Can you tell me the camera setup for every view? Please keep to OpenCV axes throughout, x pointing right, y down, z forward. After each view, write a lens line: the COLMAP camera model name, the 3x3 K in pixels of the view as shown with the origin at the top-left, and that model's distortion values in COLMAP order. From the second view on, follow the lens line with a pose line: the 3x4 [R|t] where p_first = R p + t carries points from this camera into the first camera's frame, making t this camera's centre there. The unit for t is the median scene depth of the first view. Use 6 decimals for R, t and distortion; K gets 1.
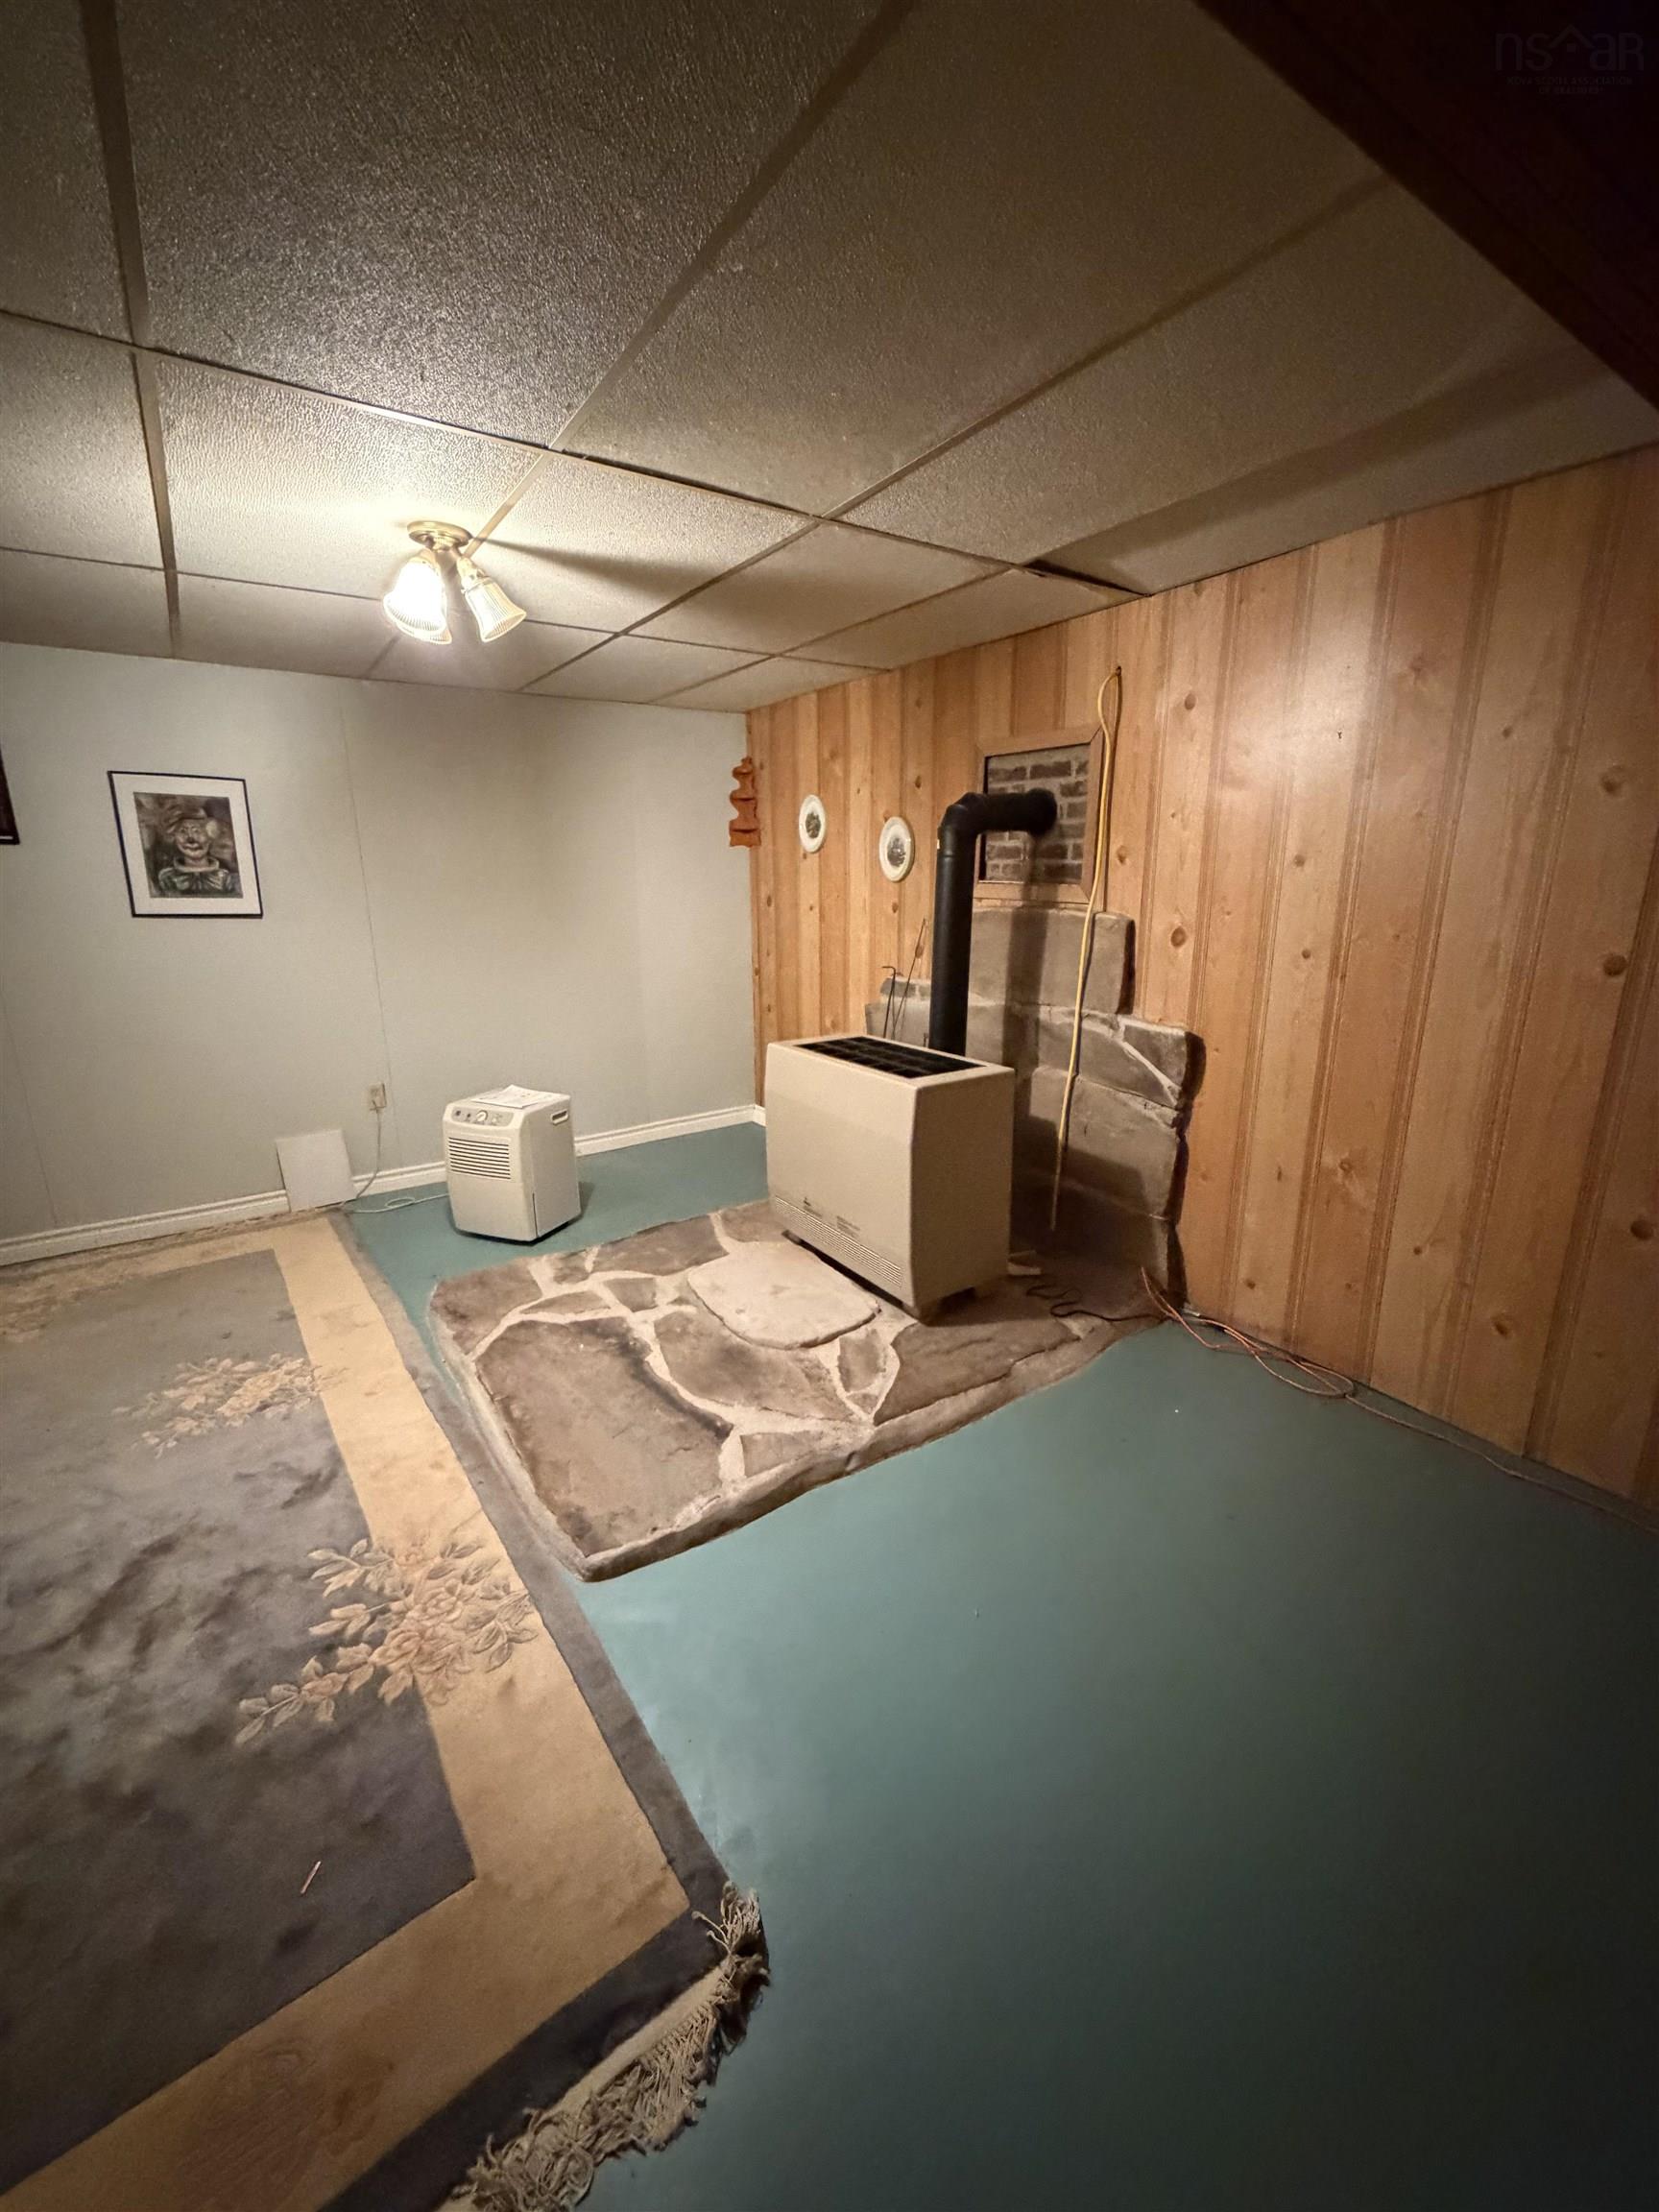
lens RADIAL K [[883.2, 0, 826.5], [0, 883.2, 1105.1], [0, 0, 1]] dist [-0.002047, -0.000104]
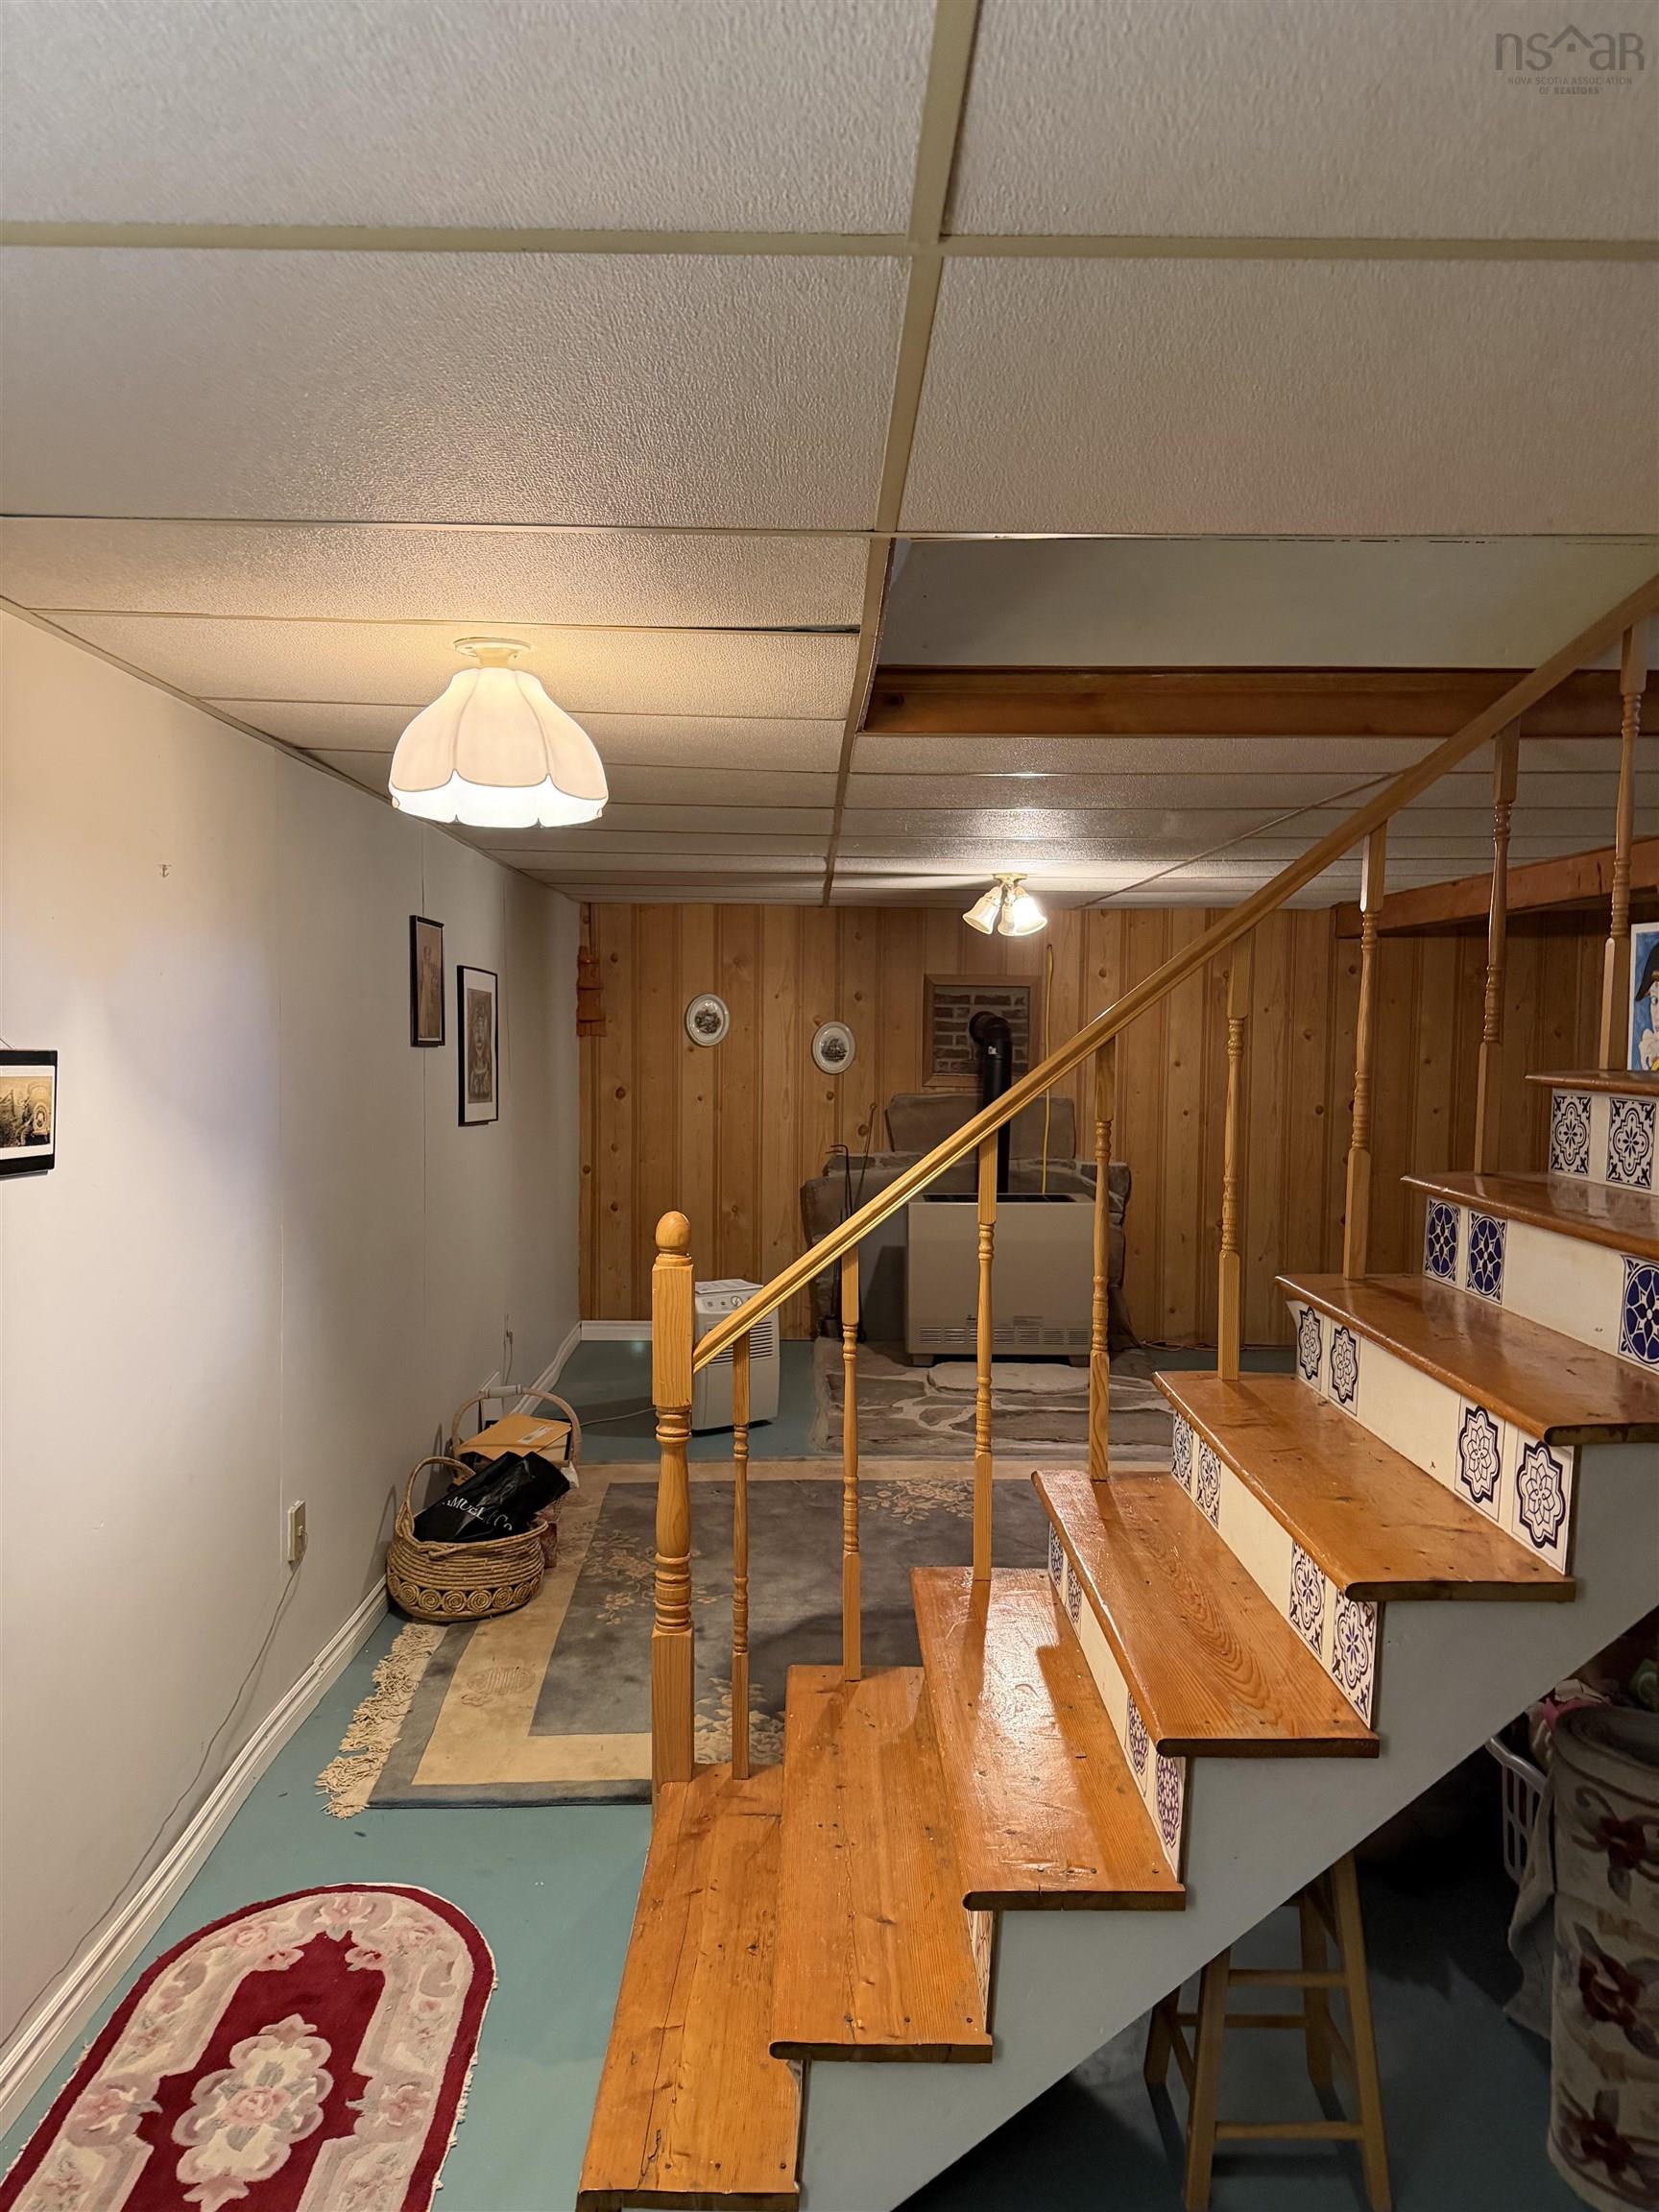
lens RADIAL K [[1546.5, 0, 829.2], [0, 1546.5, 1109.3], [0, 0, 1]] dist [-0.000177, -0.001318]
pose [[0.555001, -0.031048, 0.831270, -1.728346], [0.200270, 0.974898, -0.097298, -0.008570], [-0.807382, 0.220479, 0.547287, -0.117900]]
